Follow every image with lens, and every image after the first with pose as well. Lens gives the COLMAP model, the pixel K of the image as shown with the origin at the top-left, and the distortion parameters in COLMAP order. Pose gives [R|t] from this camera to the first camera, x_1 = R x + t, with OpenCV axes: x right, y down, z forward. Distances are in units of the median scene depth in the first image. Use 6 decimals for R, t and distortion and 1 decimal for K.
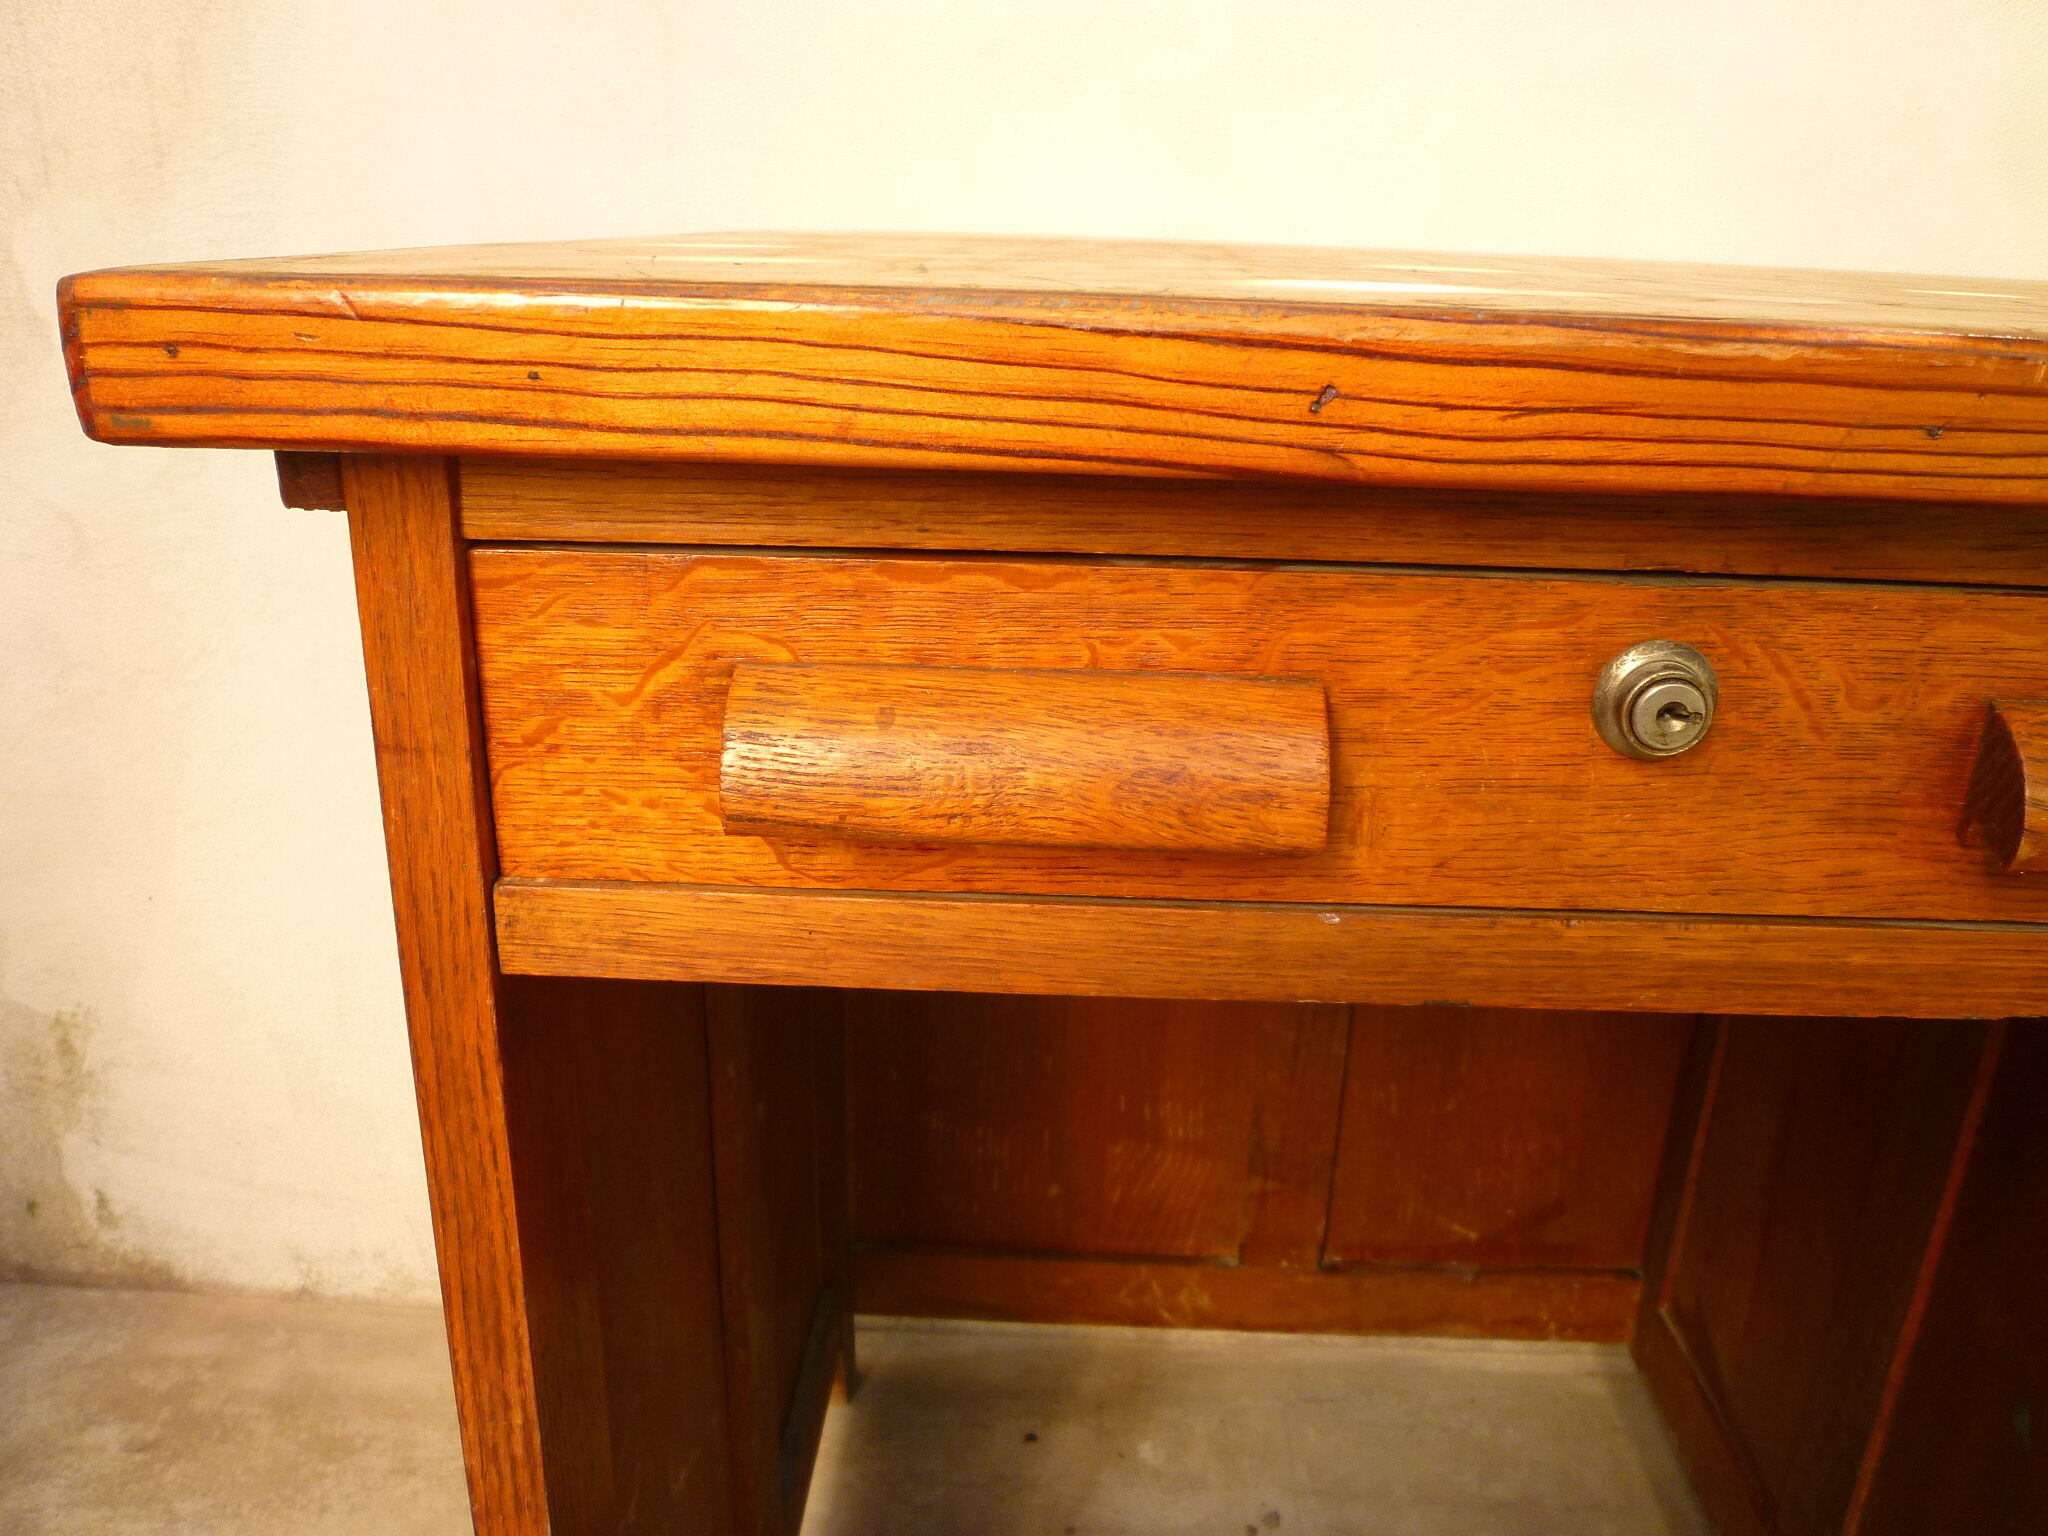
lens RADIAL K [[1528.2, 0, 1031.4], [0, 1528.2, 769.0], [0, 0, 1]] dist [-0.058581, 0.014277]
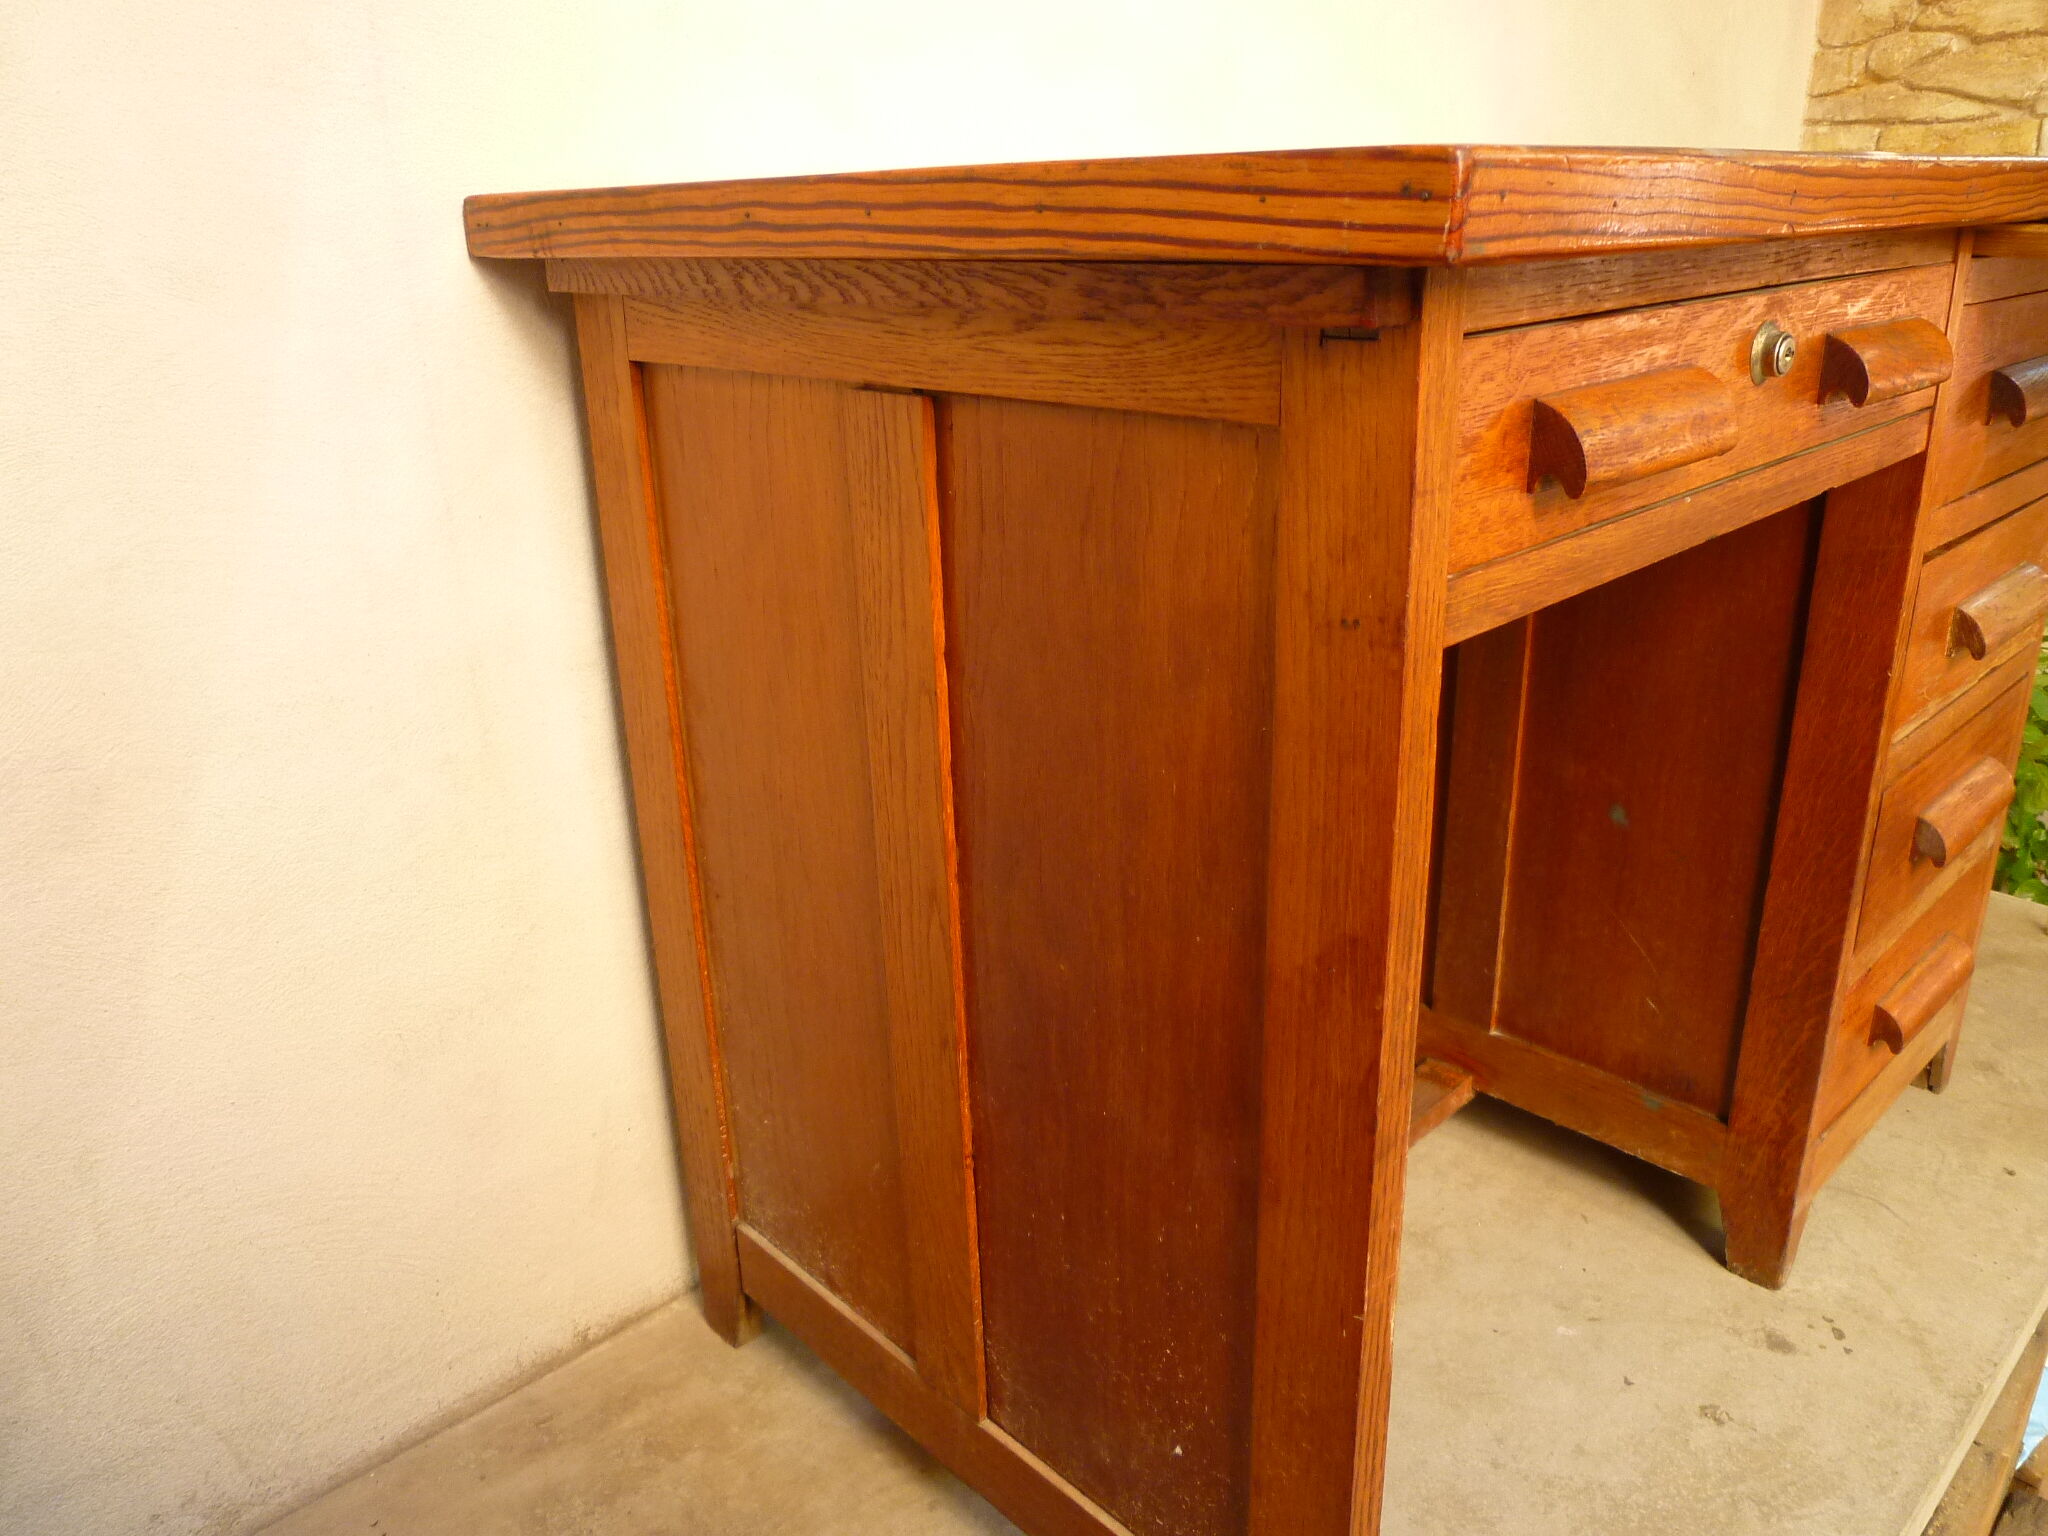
lens RADIAL K [[1528.2, 0, 1028.2], [0, 1528.2, 766.5], [0, 0, 1]] dist [-0.058581, 0.014277]
pose [[0.697269, -0.297468, 0.652172, -1.618097], [0.292412, 0.948721, 0.120097, -0.047286], [-0.654455, 0.106962, 0.748497, 0.196113]]
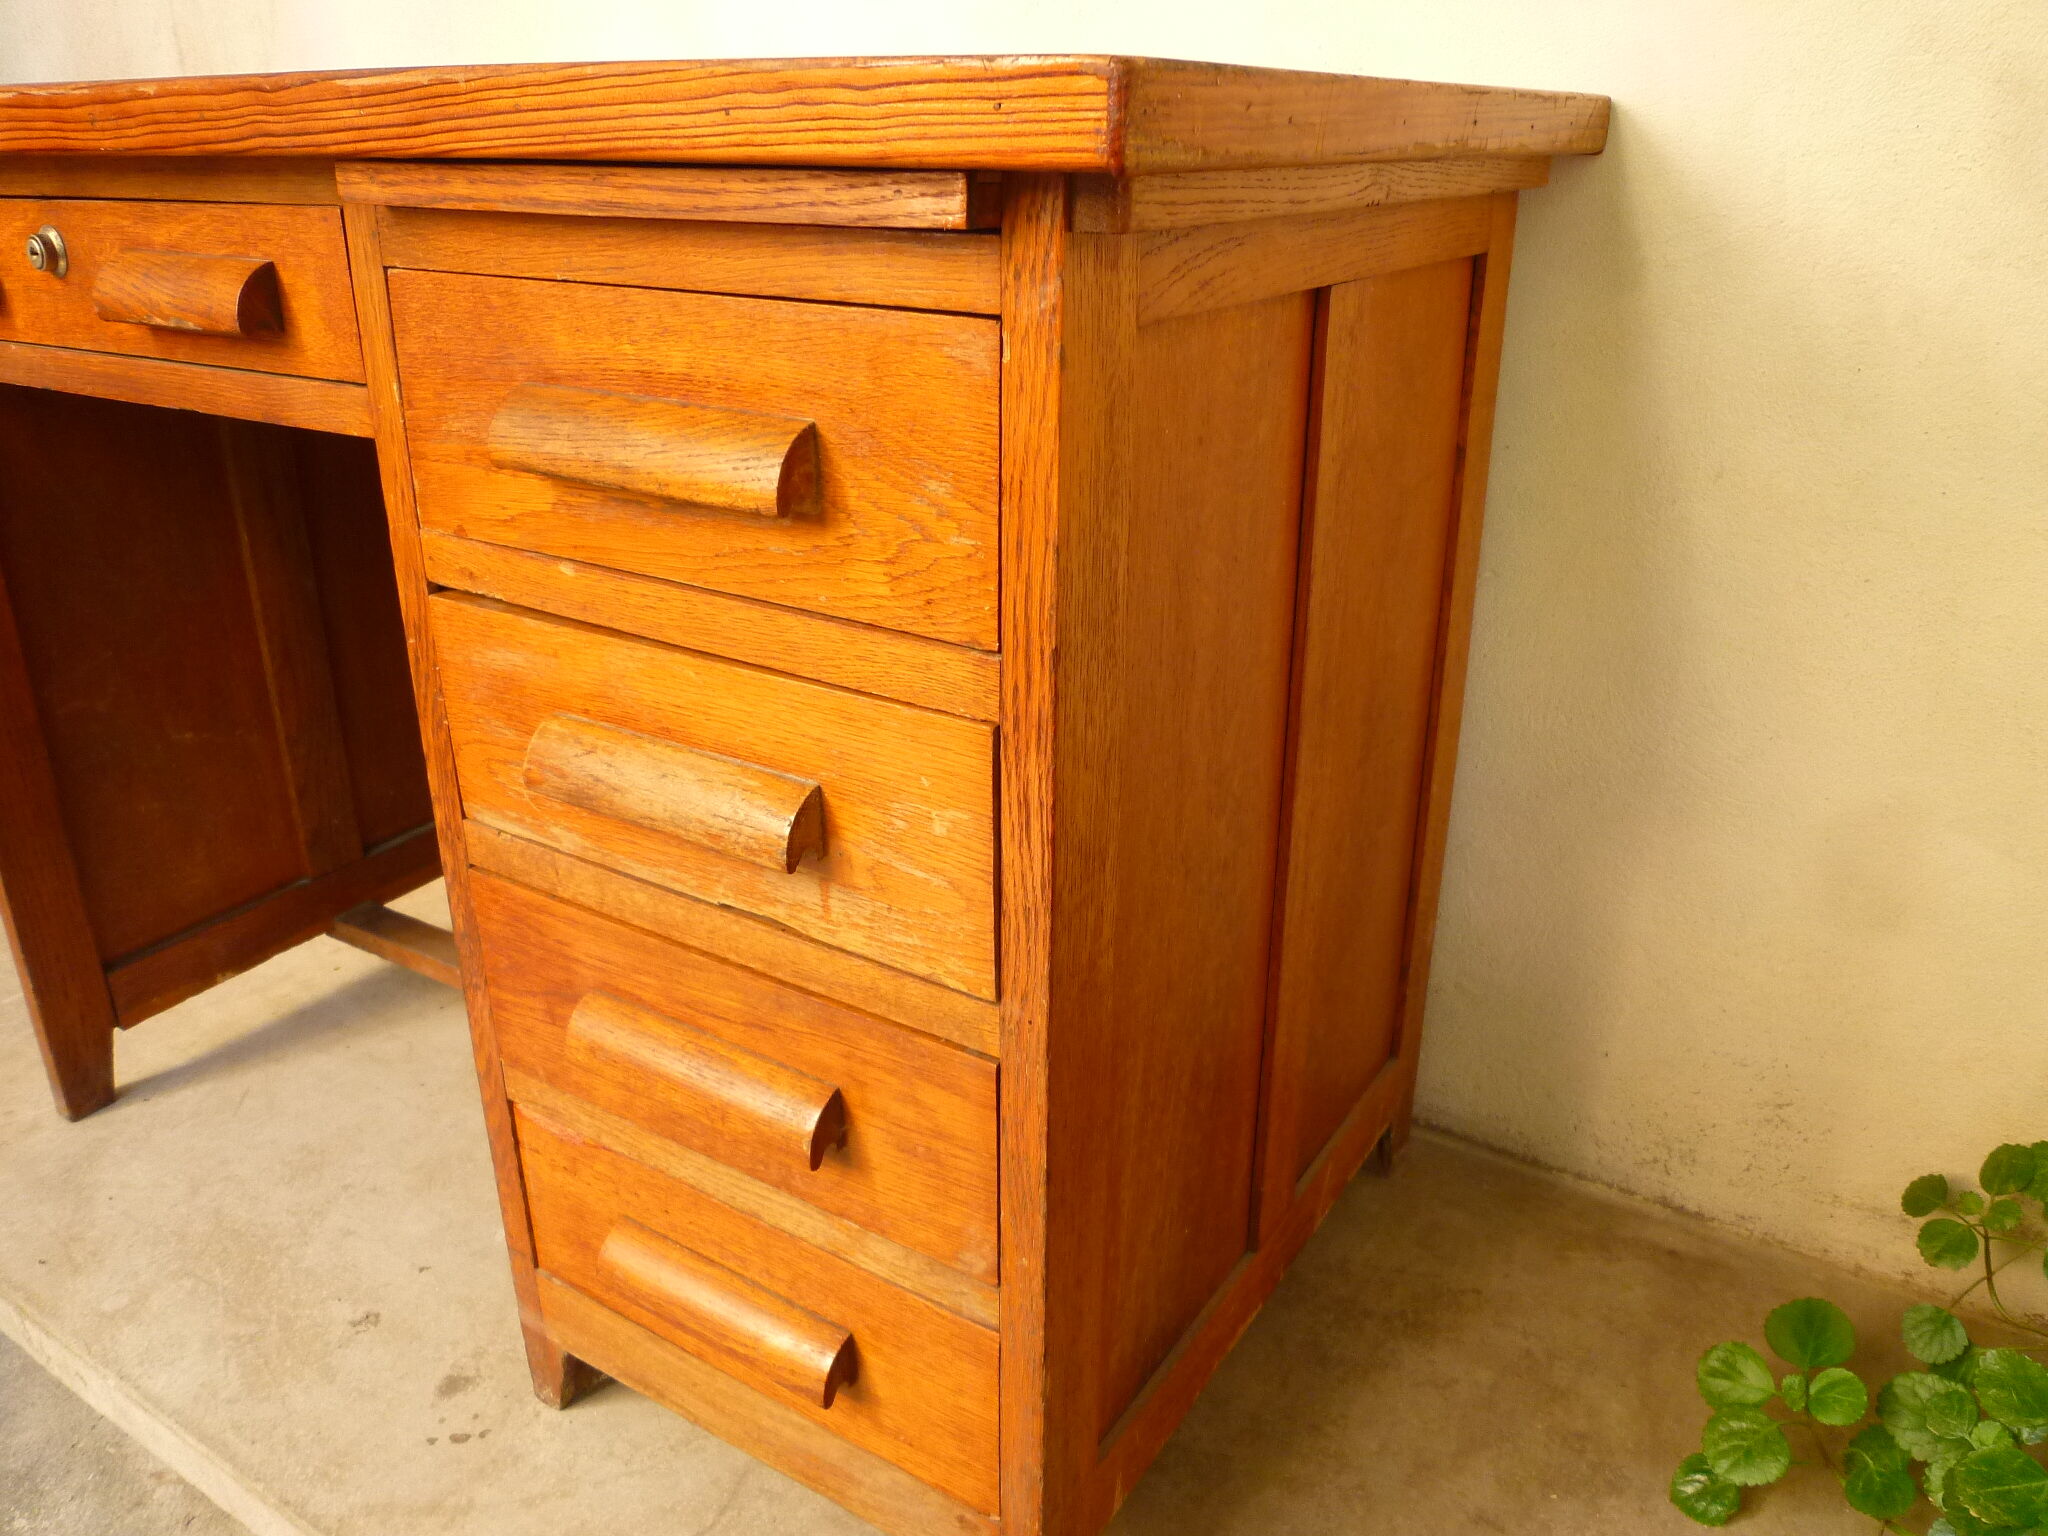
lens RADIAL K [[1528.2, 0, 1035.8], [0, 1528.2, 764.3], [0, 0, 1]] dist [-0.058581, 0.014277]
pose [[0.864829, 0.178206, -0.469376, 2.888174], [-0.158513, 0.983985, 0.081524, 0.305500], [0.476387, 0.003898, 0.879227, -0.335999]]
